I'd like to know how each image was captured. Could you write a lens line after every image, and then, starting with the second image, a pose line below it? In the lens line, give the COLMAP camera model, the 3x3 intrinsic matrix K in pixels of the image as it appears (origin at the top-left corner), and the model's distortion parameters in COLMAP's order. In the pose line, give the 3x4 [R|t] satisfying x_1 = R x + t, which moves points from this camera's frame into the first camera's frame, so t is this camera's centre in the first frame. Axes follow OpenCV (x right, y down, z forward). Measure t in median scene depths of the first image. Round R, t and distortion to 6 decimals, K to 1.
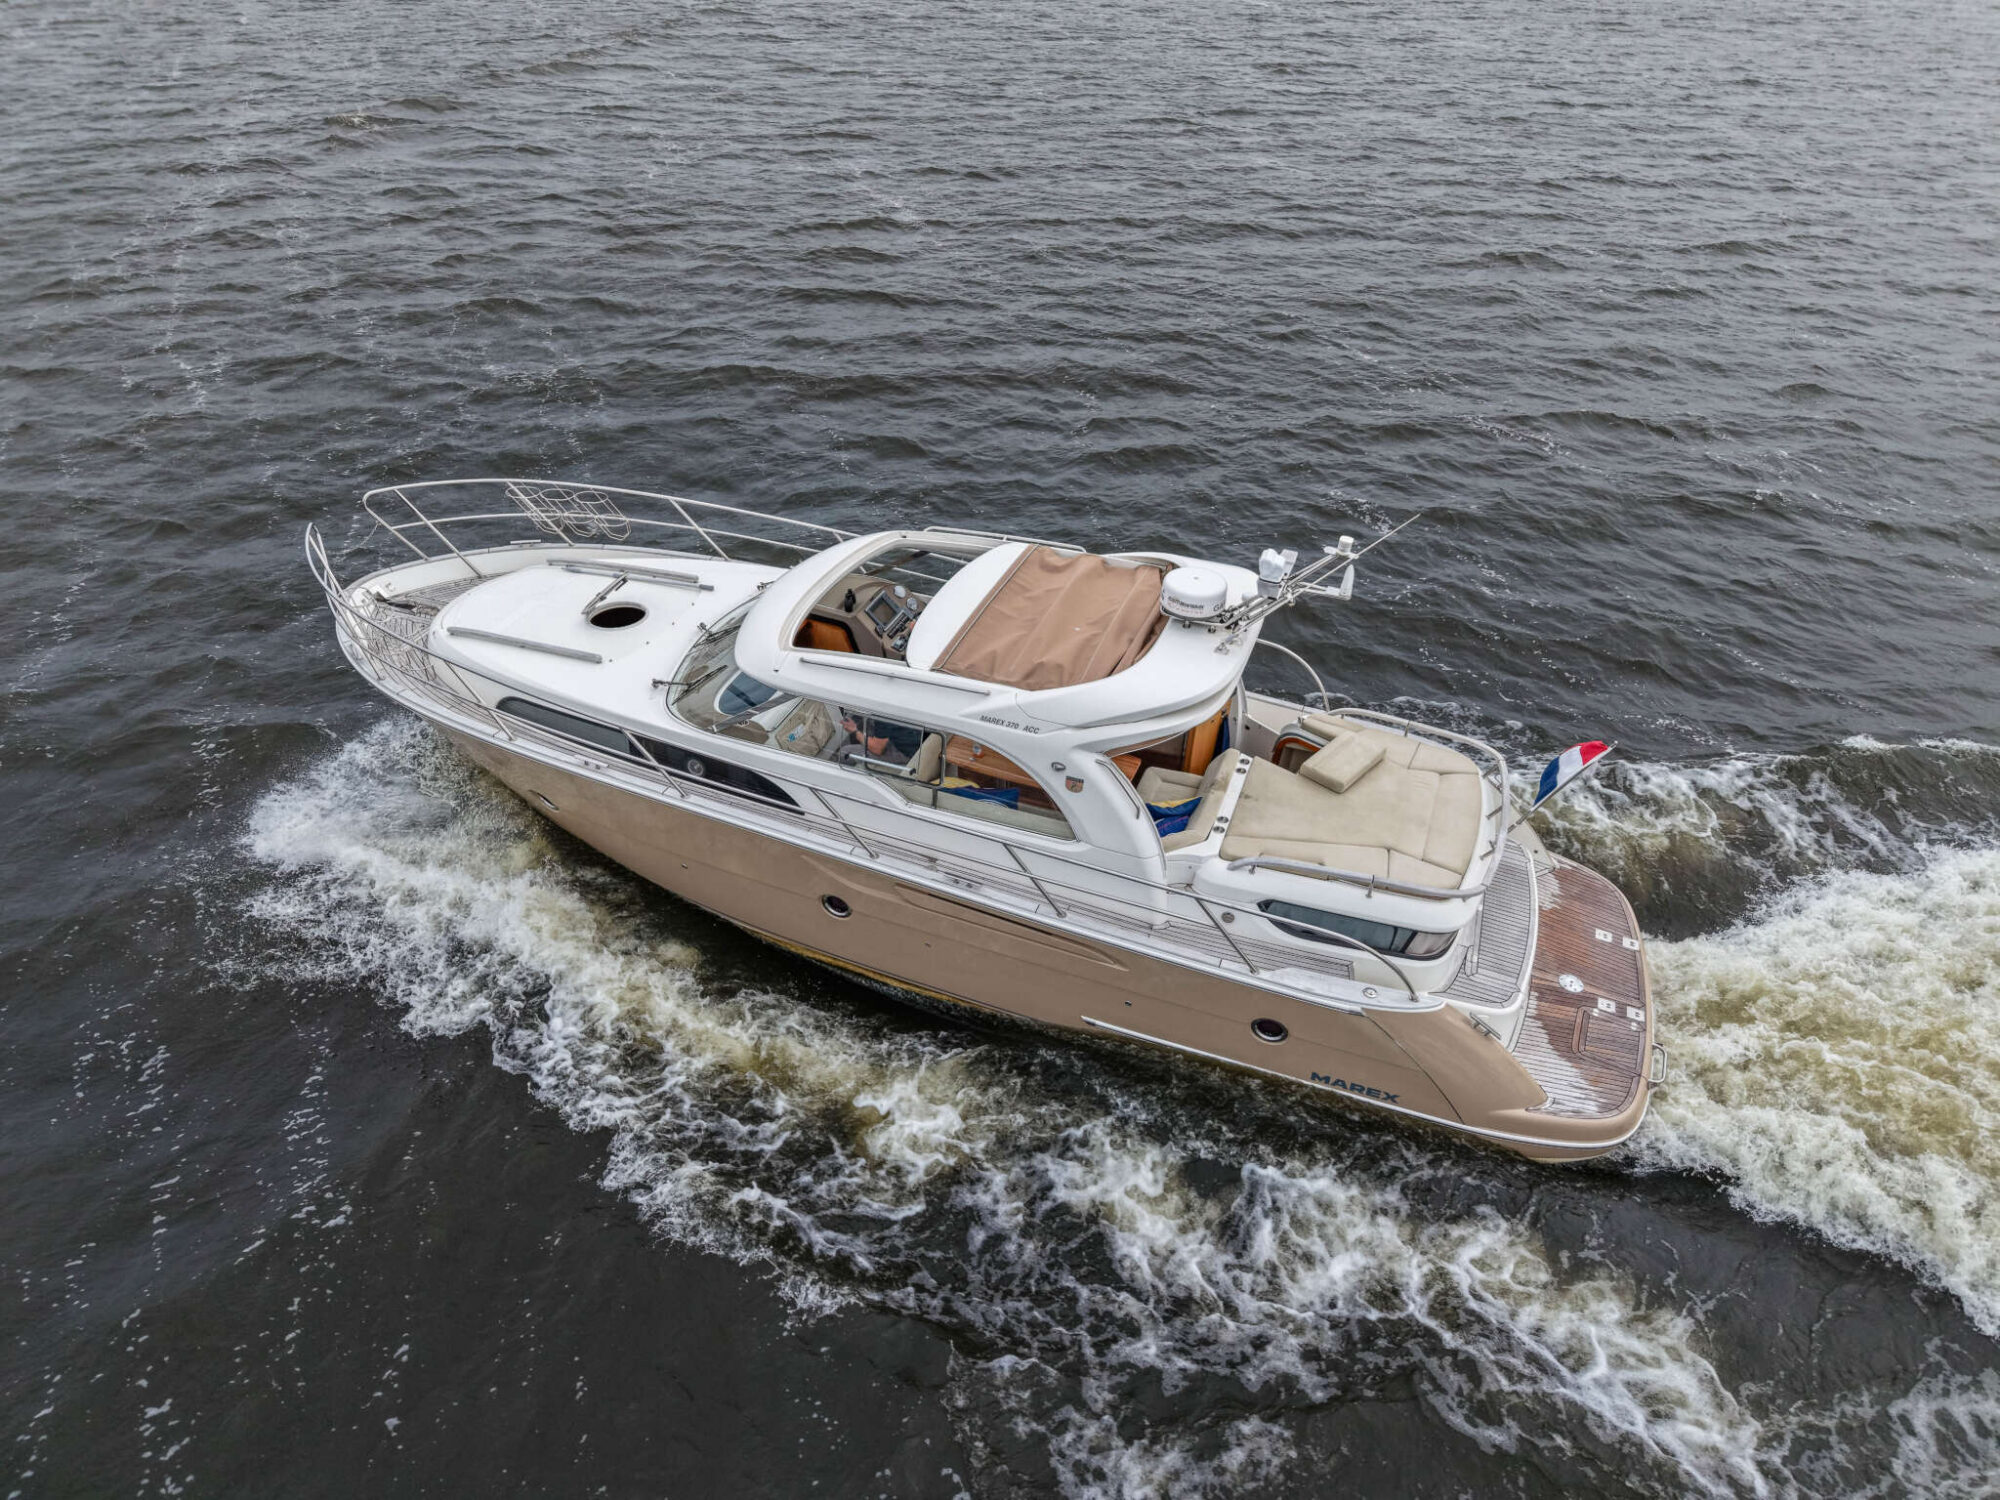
lens RADIAL K [[1436.9, 0, 1000.0], [0, 1436.9, 750.0], [0, 0, 1]] dist [0.060872, -0.000160]
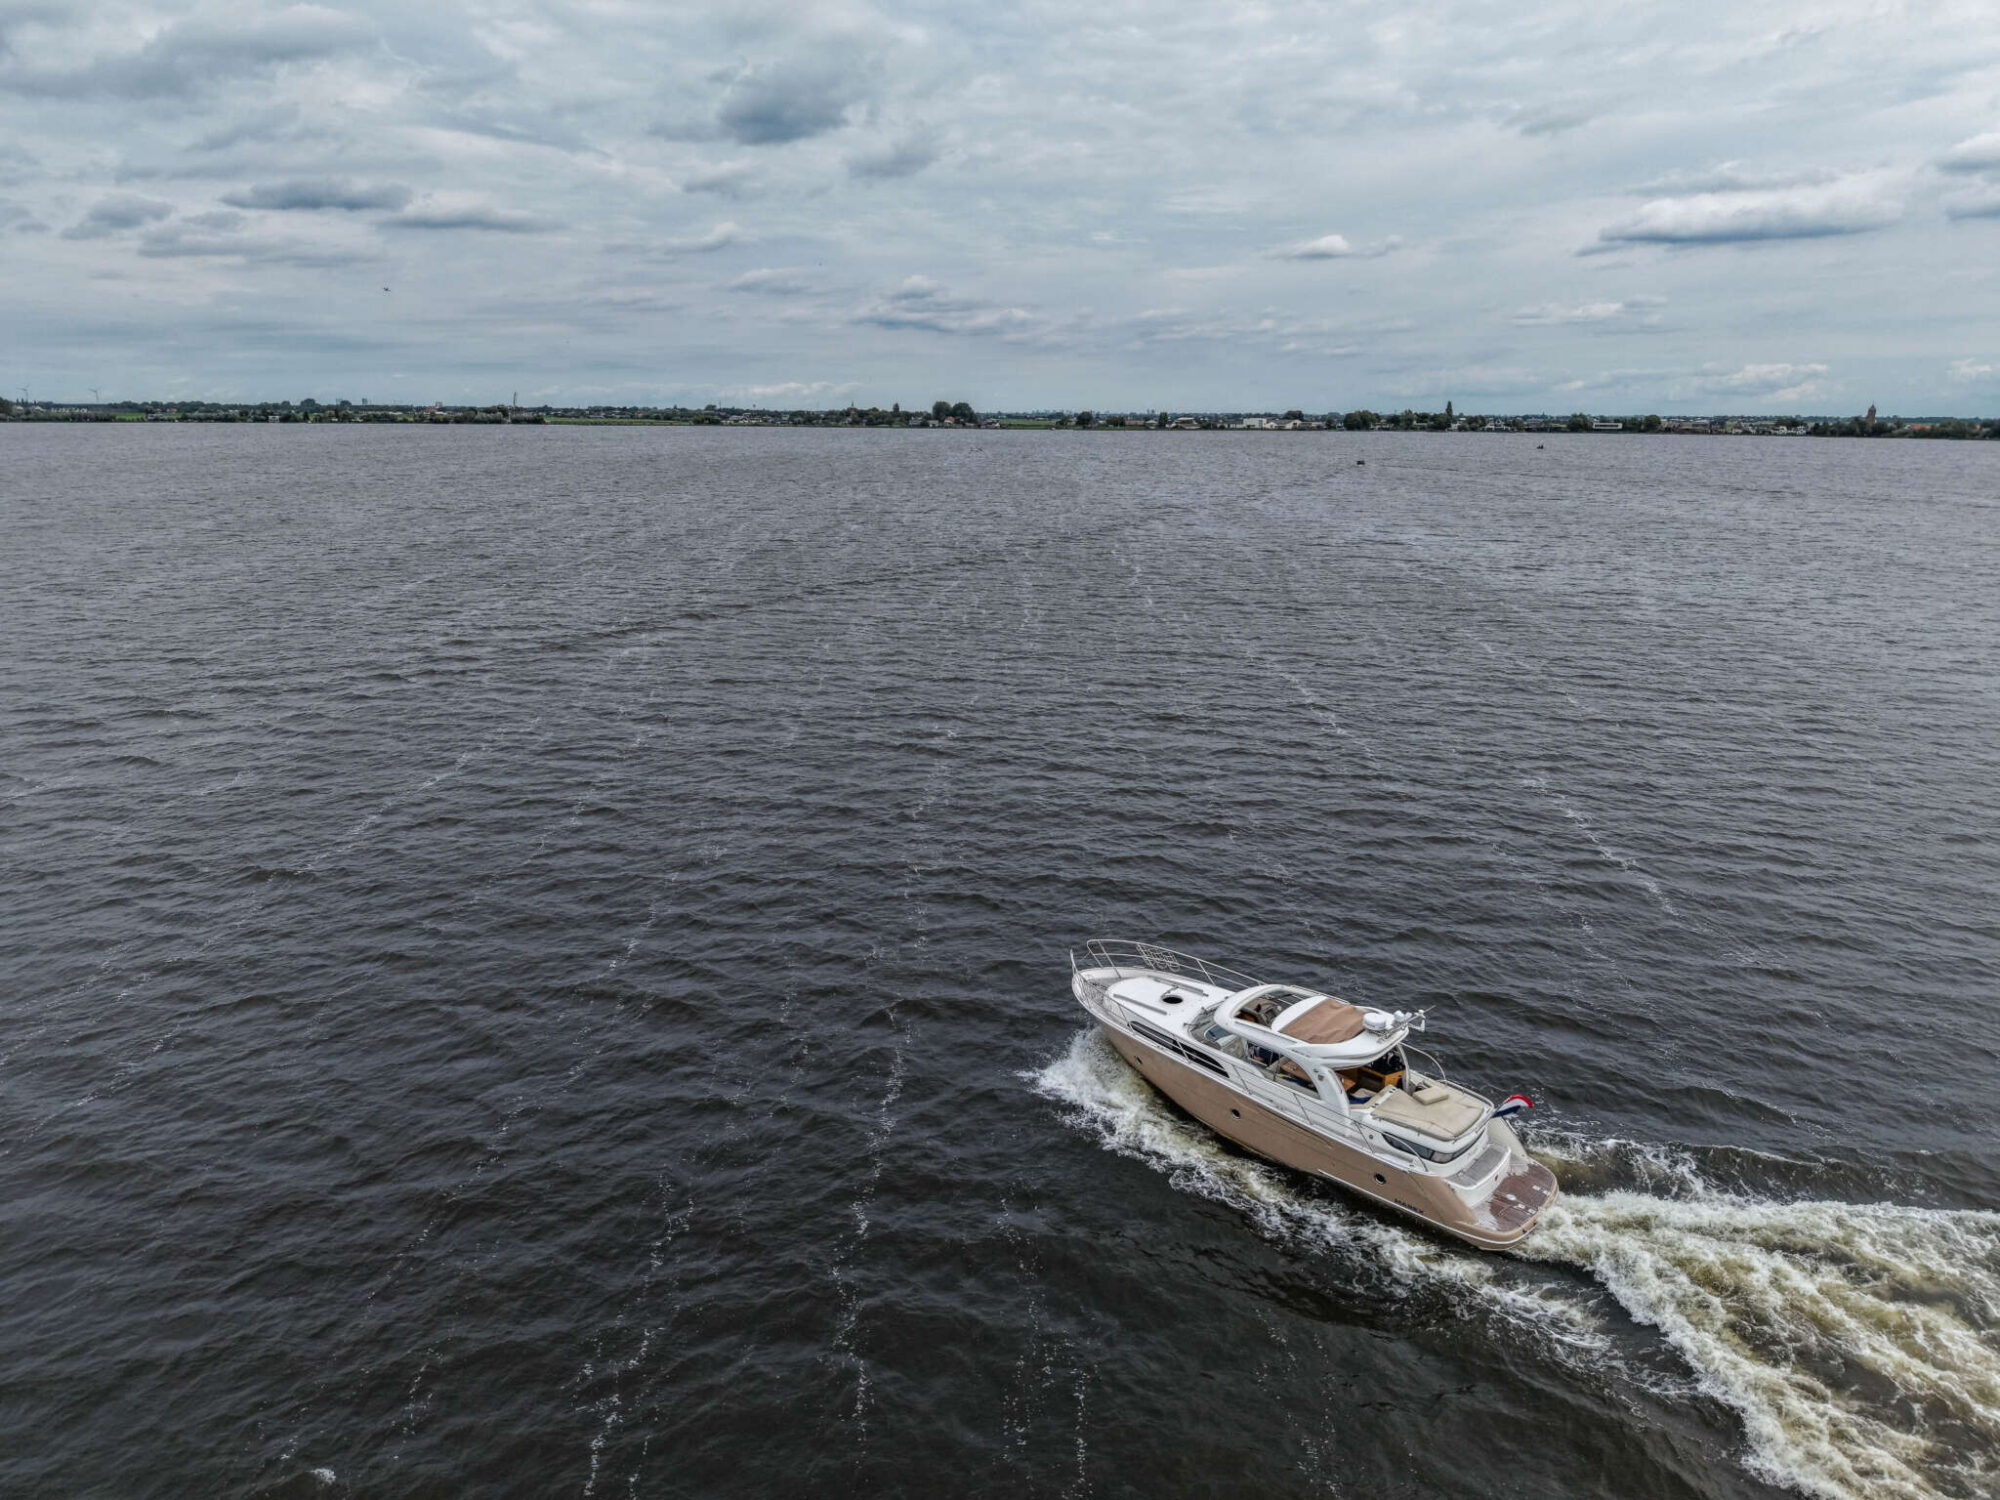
lens RADIAL K [[1365.1, 0, 1000.0], [0, 1365.1, 750.0], [0, 0, 1]] dist [-0.001247, 0.000109]
pose [[0.934655, 0.100088, -0.341179, 0.298992], [-0.199757, 0.941625, -0.270996, 0.258970], [0.294140, 0.321441, 0.900088, -1.787190]]
